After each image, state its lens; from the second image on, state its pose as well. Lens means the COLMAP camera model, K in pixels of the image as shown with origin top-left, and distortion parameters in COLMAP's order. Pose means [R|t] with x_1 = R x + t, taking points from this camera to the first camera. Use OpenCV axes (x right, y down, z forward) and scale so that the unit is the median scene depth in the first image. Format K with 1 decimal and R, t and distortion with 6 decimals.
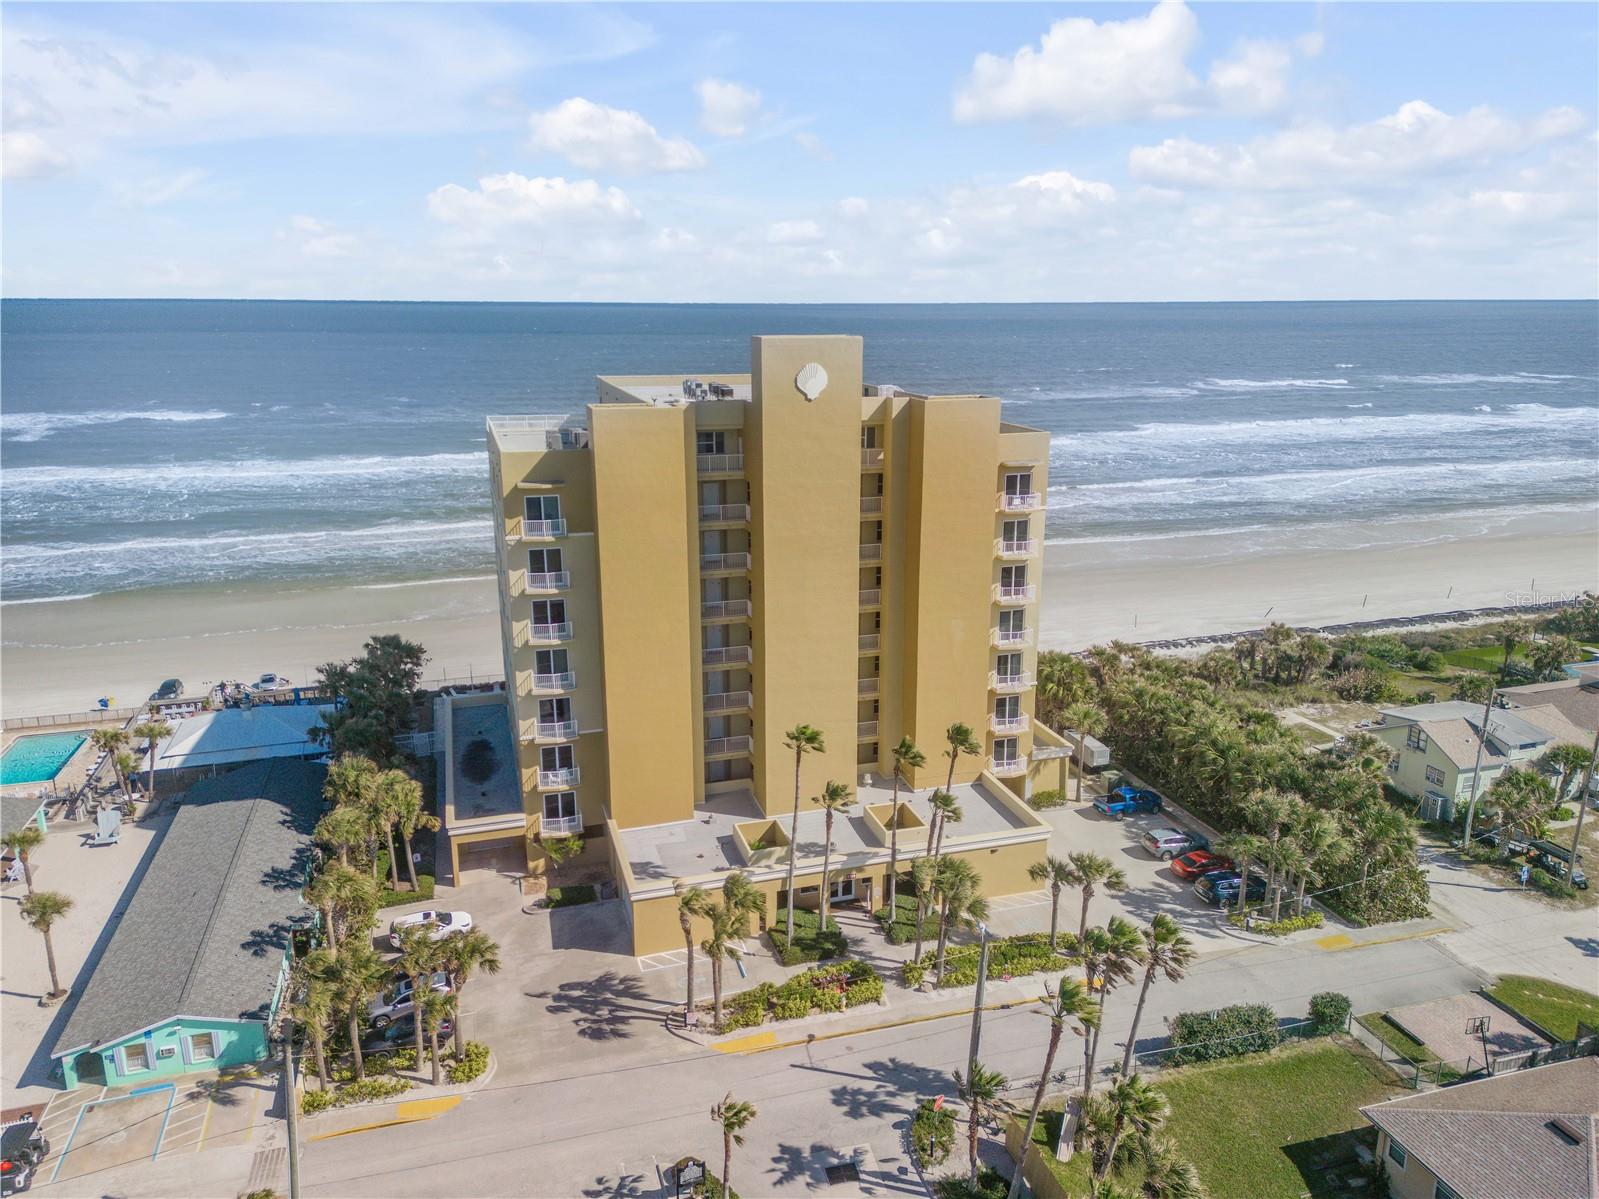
lens RADIAL K [[1142.2, 0, 799.5], [0, 1142.2, 599.5], [0, 0, 1]] dist [0.003789, 0.000414]
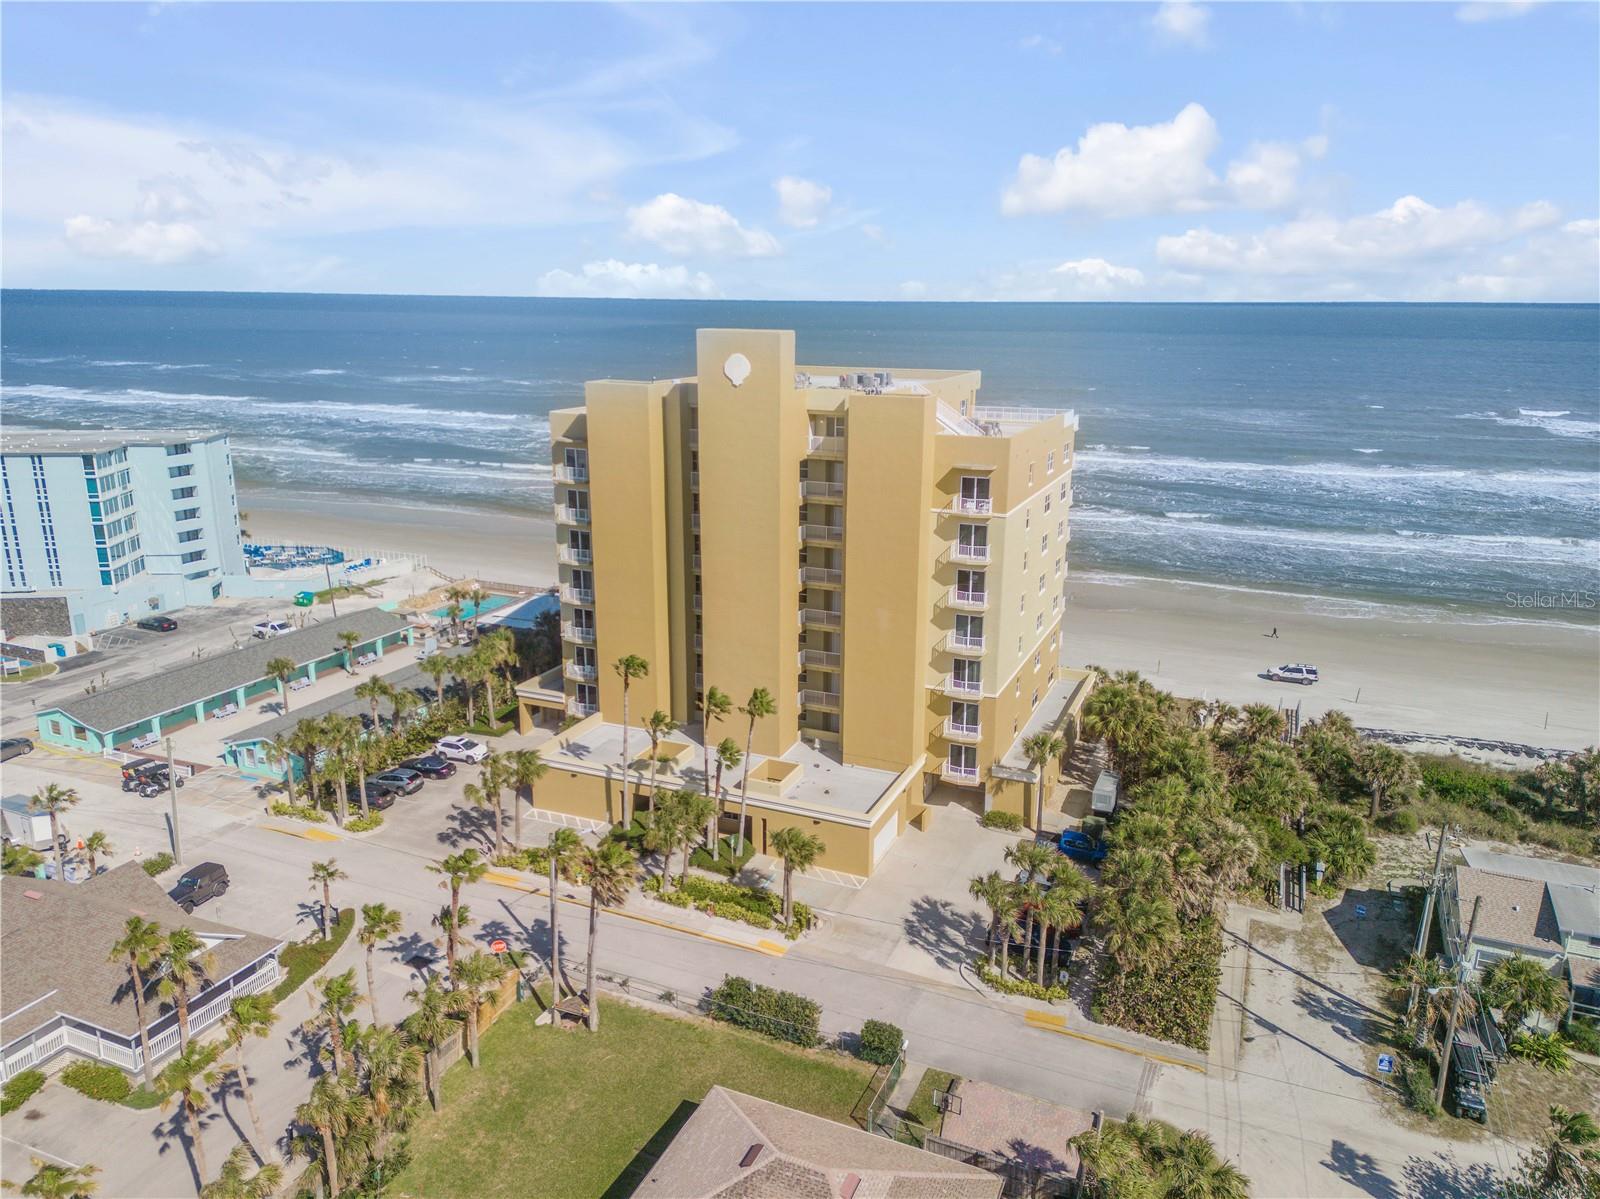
lens RADIAL K [[1157.7, 0, 797.4], [0, 1157.7, 607.5], [0, 0, 1]] dist [0.003851, 0.000580]
pose [[0.764092, 0.176186, -0.620582, 0.797837], [-0.173829, 0.982632, 0.064946, -0.041929], [0.621246, 0.058250, 0.781447, 0.144966]]
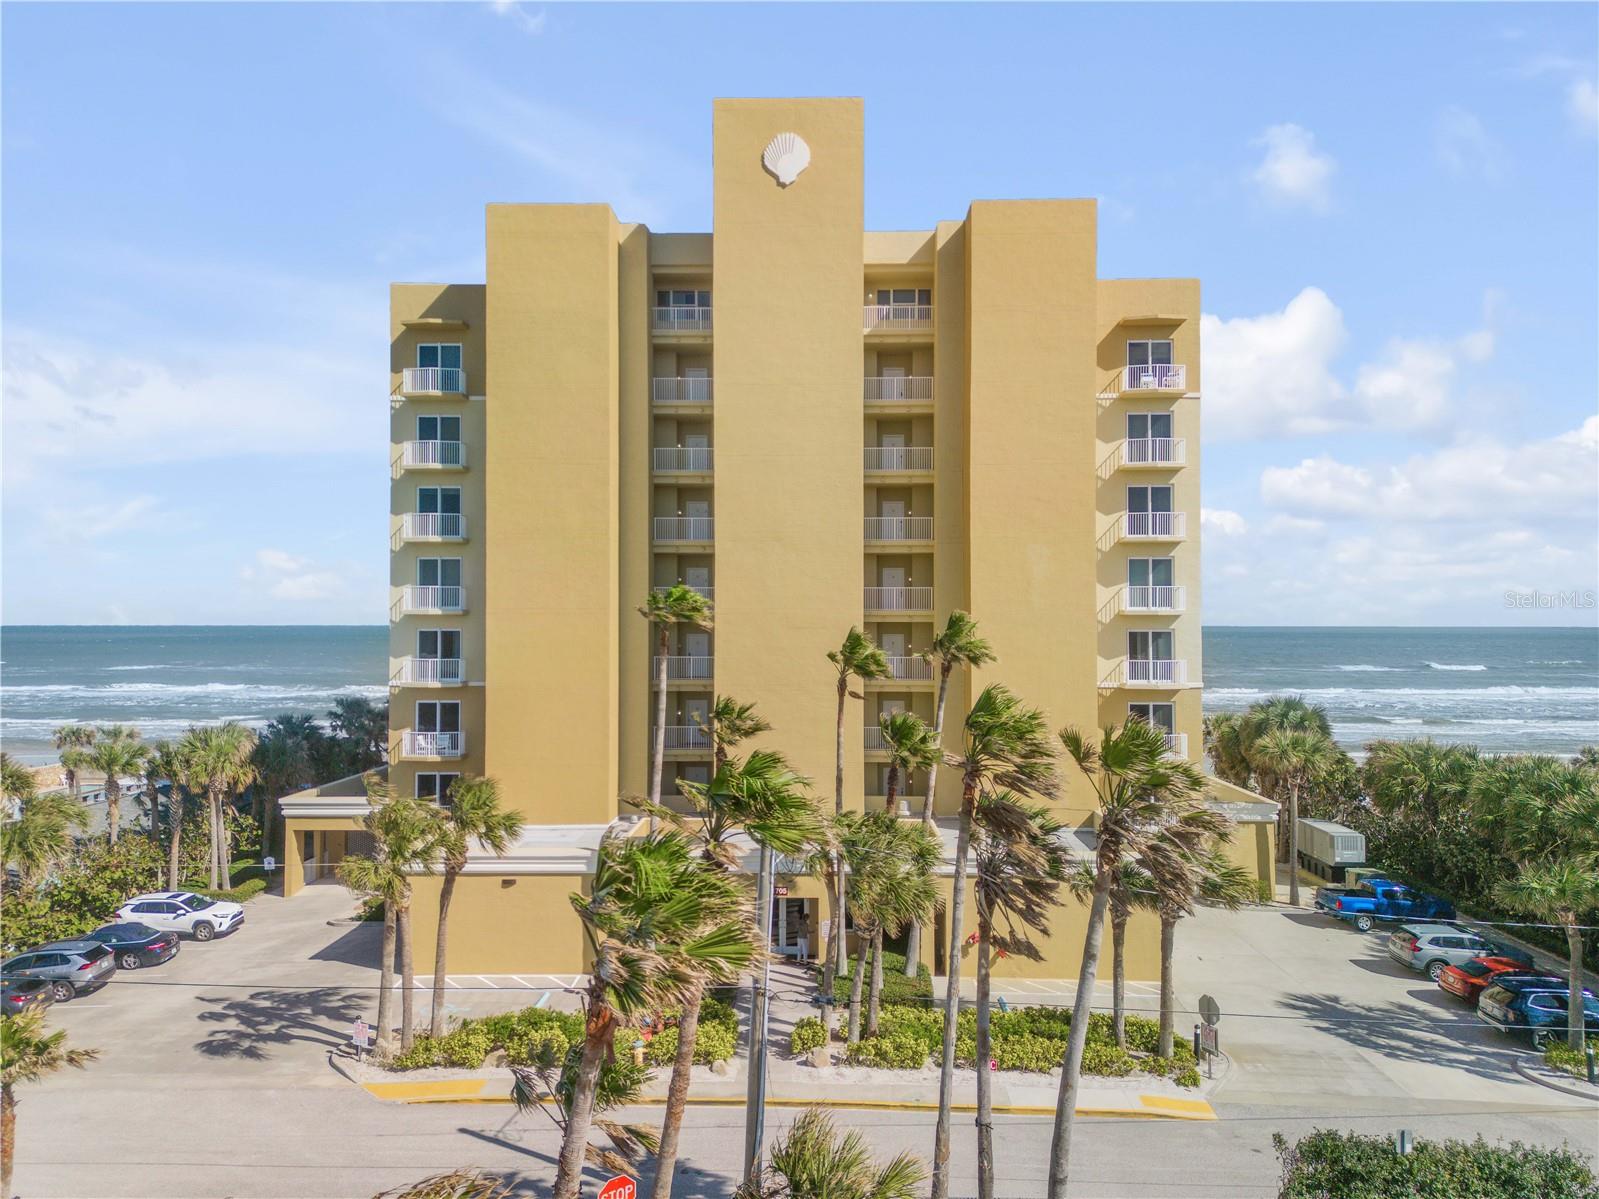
lens RADIAL K [[1157.0, 0, 796.9], [0, 1157.0, 607.5], [0, 0, 1]] dist [0.003851, 0.000580]
pose [[0.947246, -0.004031, -0.320481, 0.236837], [-0.082457, 0.963198, -0.255835, 0.247363], [0.309718, 0.268764, 0.912053, 0.425095]]
